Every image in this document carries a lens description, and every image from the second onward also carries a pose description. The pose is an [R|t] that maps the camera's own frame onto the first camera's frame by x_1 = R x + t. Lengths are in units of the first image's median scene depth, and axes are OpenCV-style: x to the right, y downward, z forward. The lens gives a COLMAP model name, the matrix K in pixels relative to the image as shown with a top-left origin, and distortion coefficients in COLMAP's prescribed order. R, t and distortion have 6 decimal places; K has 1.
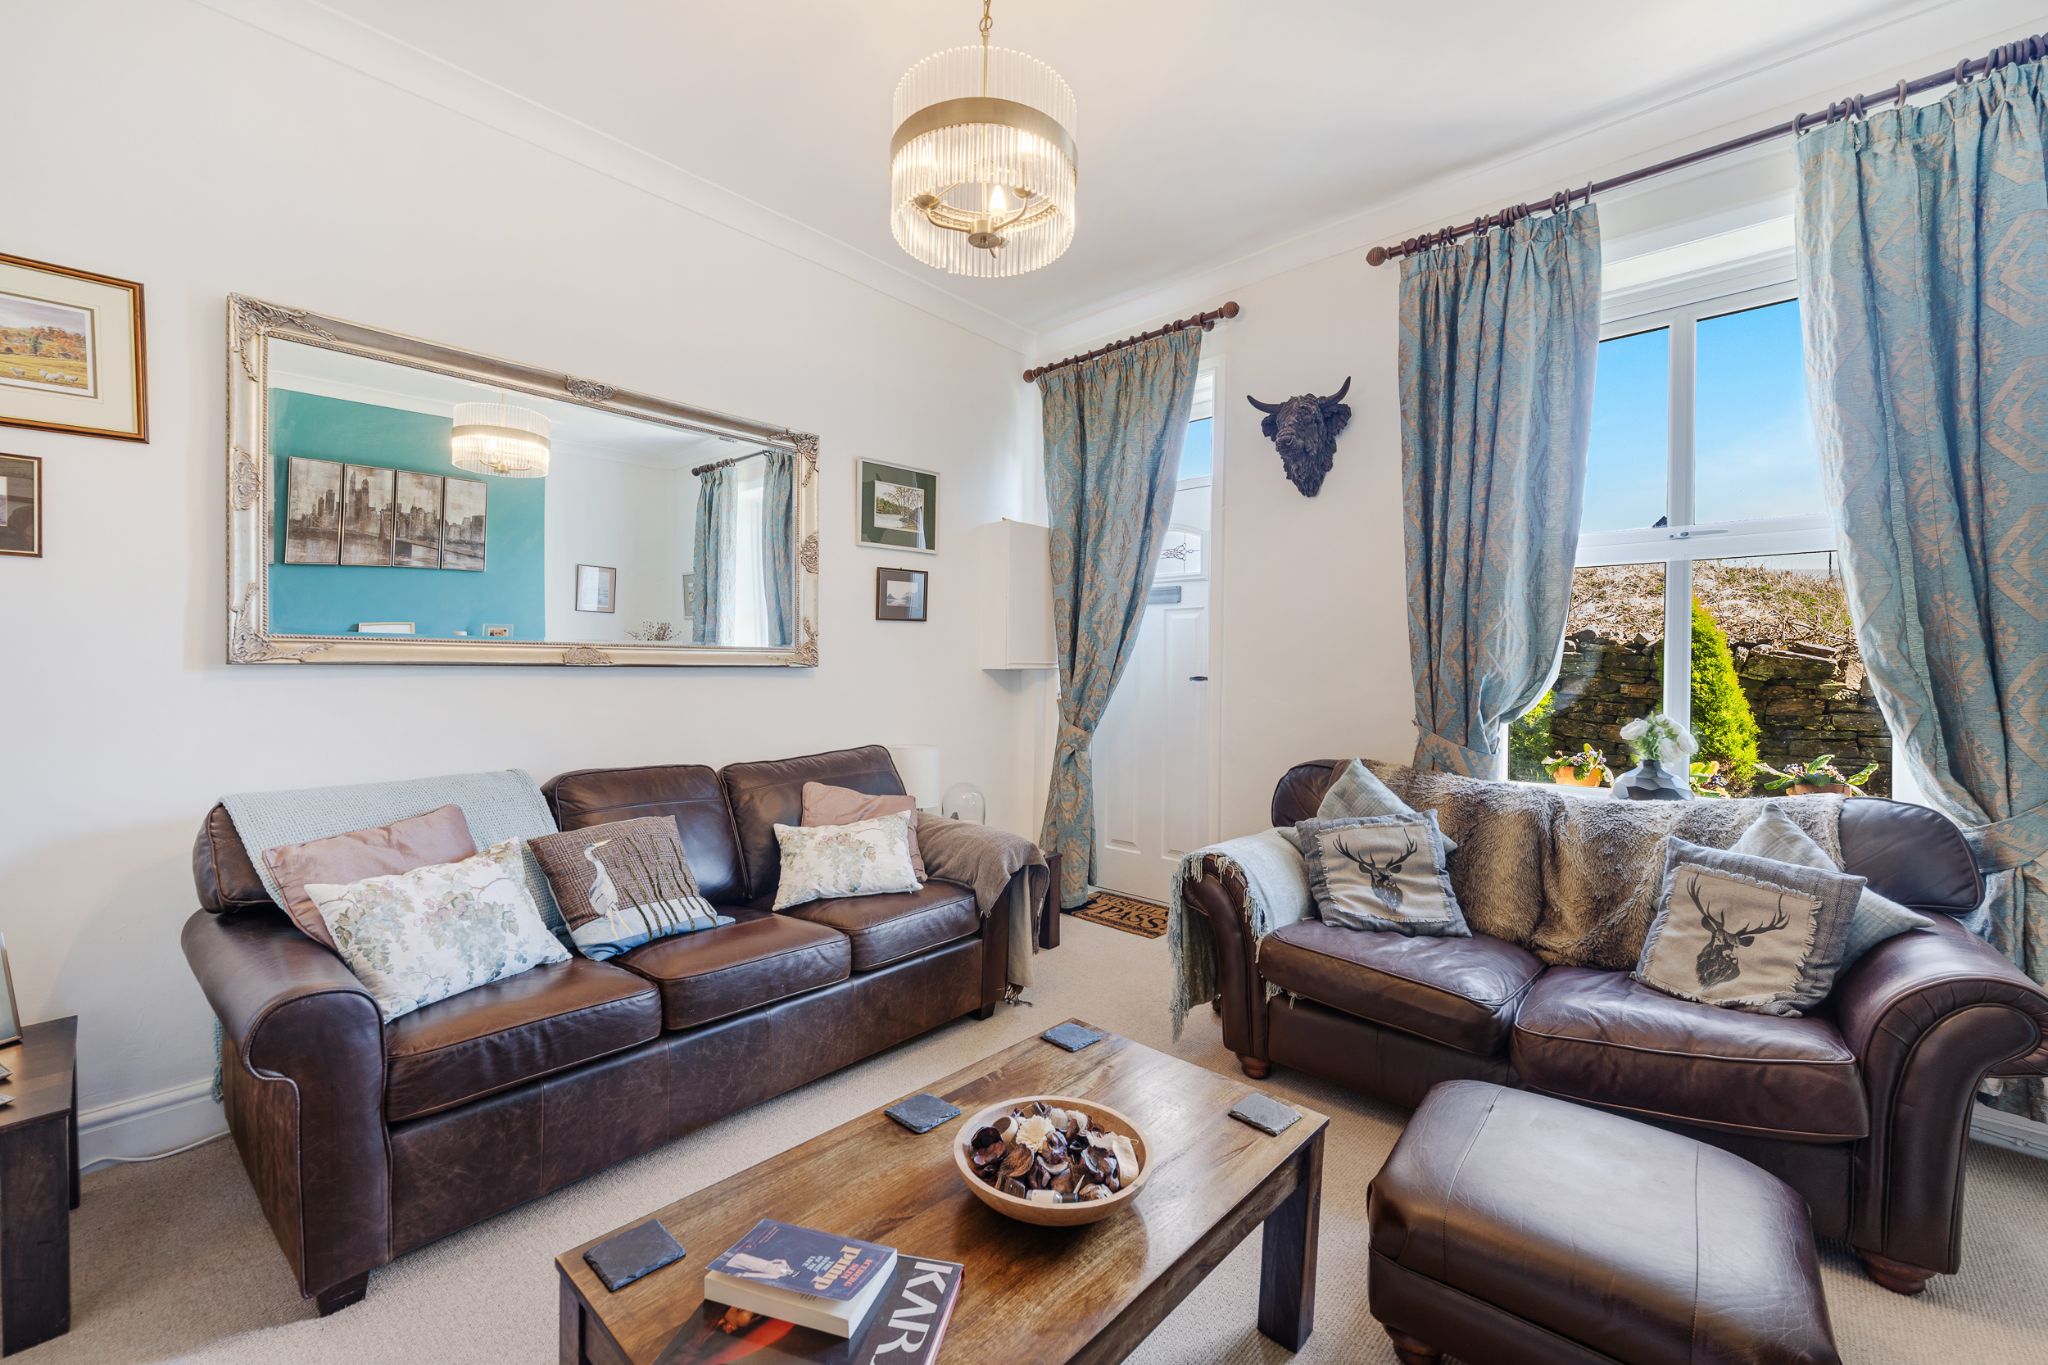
lens RADIAL K [[850.3, 0, 1026.8], [0, 850.3, 665.2], [0, 0, 1]] dist [0.001007, 0.000588]
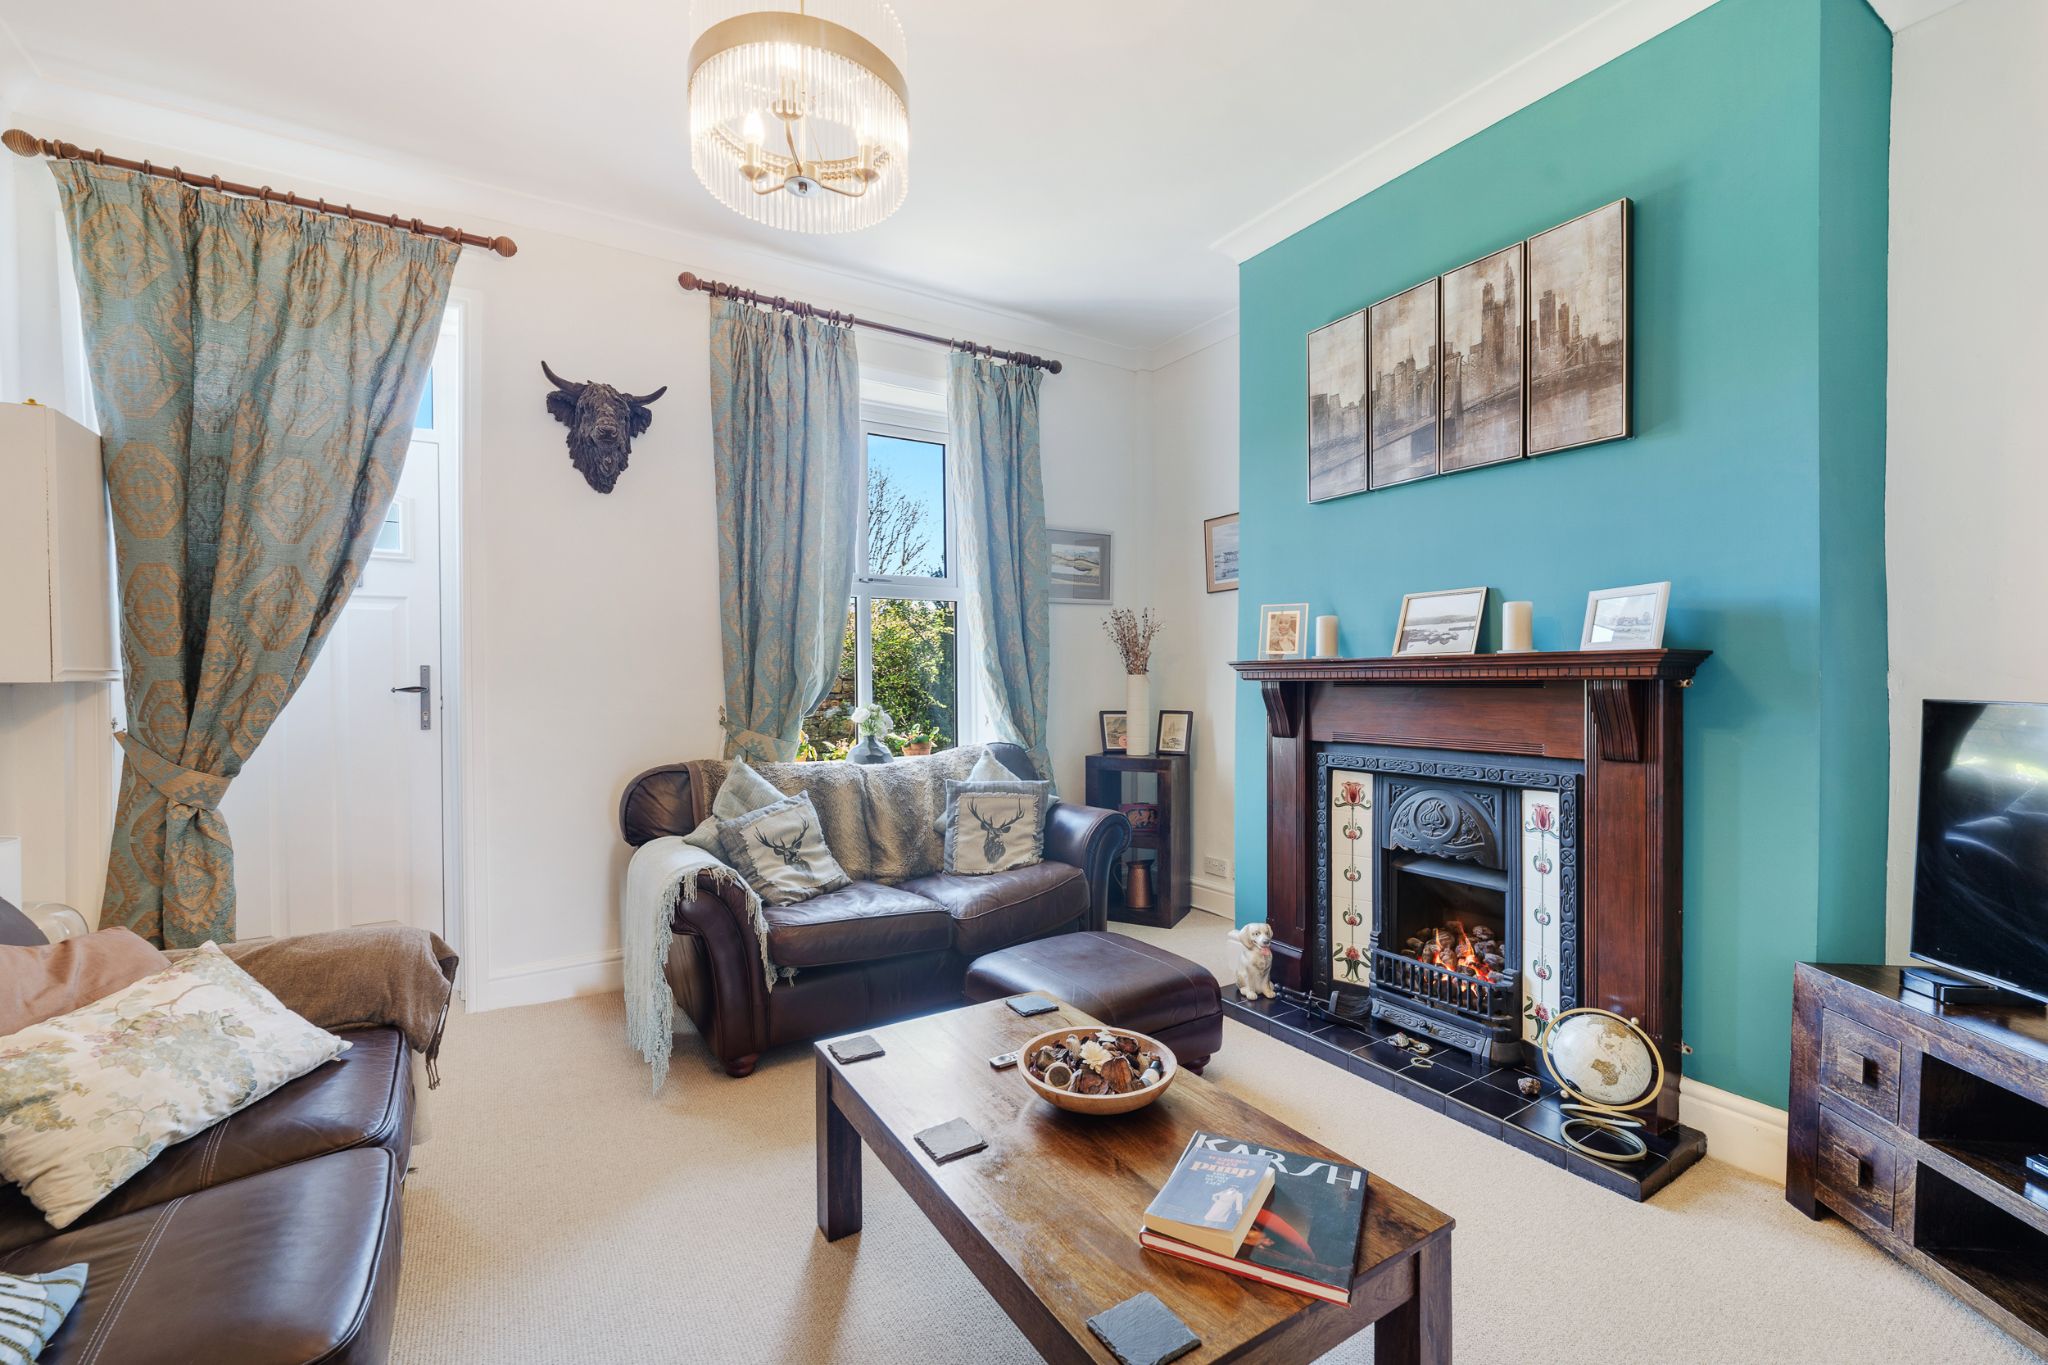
lens RADIAL K [[850.3, 0, 1020.8], [0, 850.3, 680.5], [0, 0, 1]] dist [0.001007, 0.000588]
pose [[0.257746, -0.016842, 0.966066, -0.599472], [0.004630, 0.999858, 0.016196, -0.003812], [-0.966202, 0.000298, 0.257787, 0.396833]]
